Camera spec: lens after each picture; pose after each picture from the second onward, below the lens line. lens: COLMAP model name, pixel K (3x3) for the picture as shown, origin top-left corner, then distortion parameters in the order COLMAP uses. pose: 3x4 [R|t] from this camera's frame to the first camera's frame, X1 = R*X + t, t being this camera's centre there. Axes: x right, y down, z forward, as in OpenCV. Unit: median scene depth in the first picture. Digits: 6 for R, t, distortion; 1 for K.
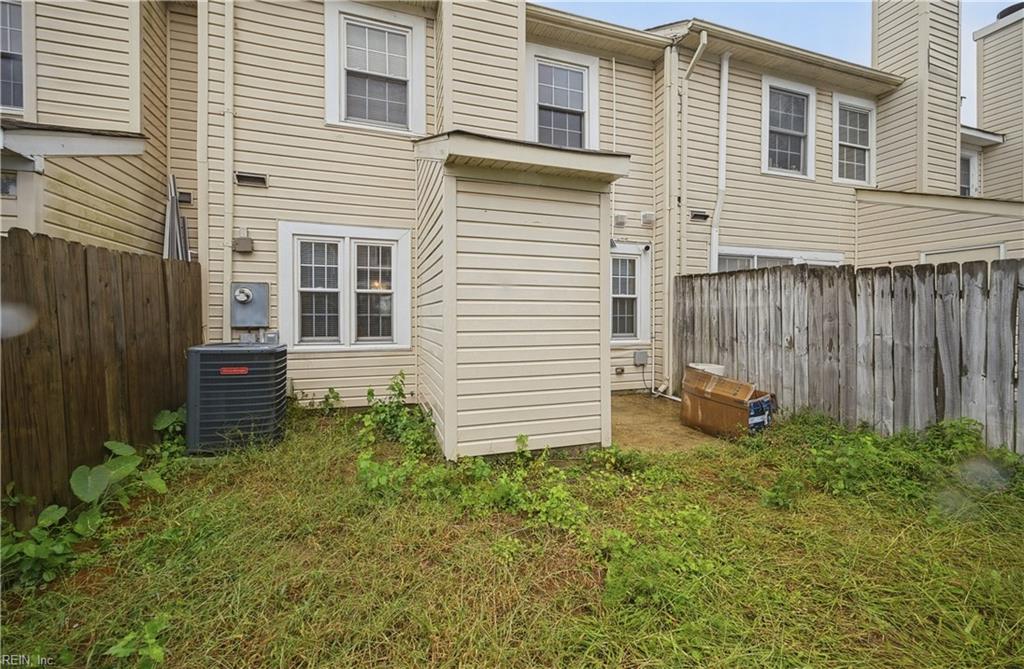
lens RADIAL K [[399.8, 0, 502.6], [0, 399.8, 316.9], [0, 0, 1]] dist [0.000372, -0.000913]
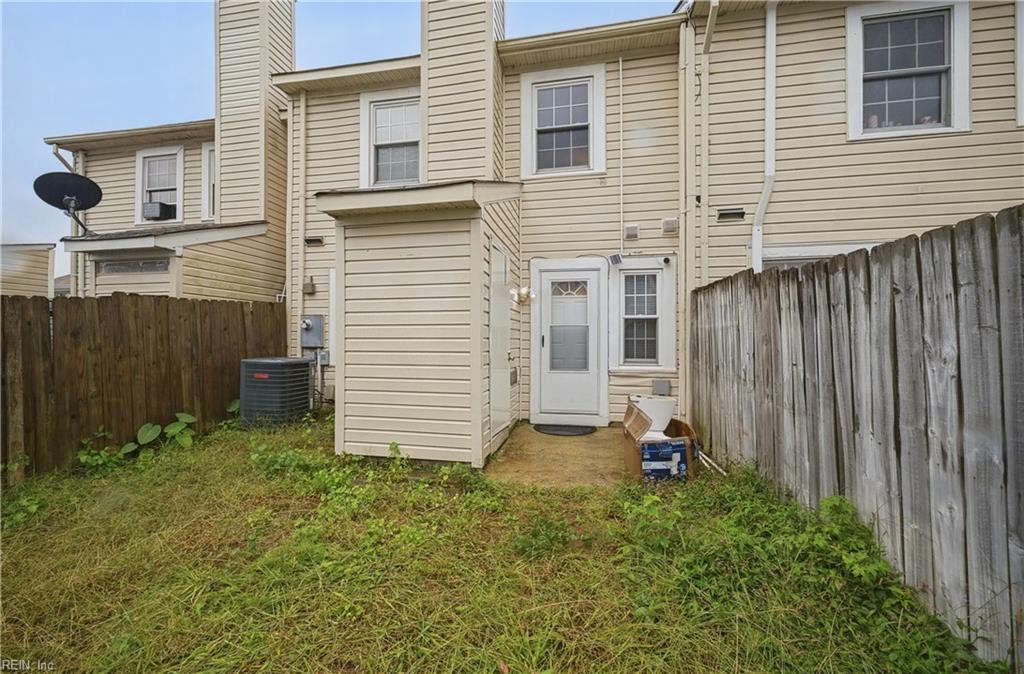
lens RADIAL K [[398.4, 0, 506.5], [0, 398.4, 332.6], [0, 0, 1]] dist [-0.000597, -0.000947]
pose [[0.877008, -0.008389, -0.480402, 0.668452], [-0.001887, 0.999780, -0.020903, 0.003389], [0.480472, 0.019239, 0.876799, 0.119384]]
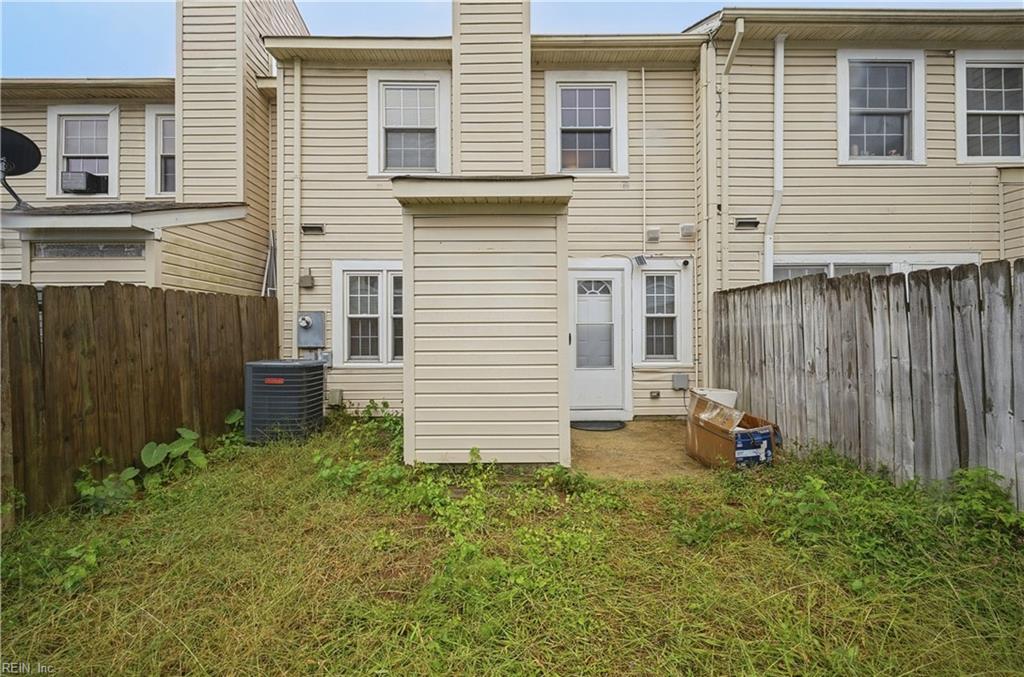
lens RADIAL K [[398.4, 0, 511.5], [0, 398.4, 332.7], [0, 0, 1]] dist [-0.000597, -0.000947]
pose [[0.954682, -0.009044, -0.297492, 0.354027], [0.004684, 0.999871, -0.015368, 0.002429], [0.297592, 0.013278, 0.954601, 0.004023]]
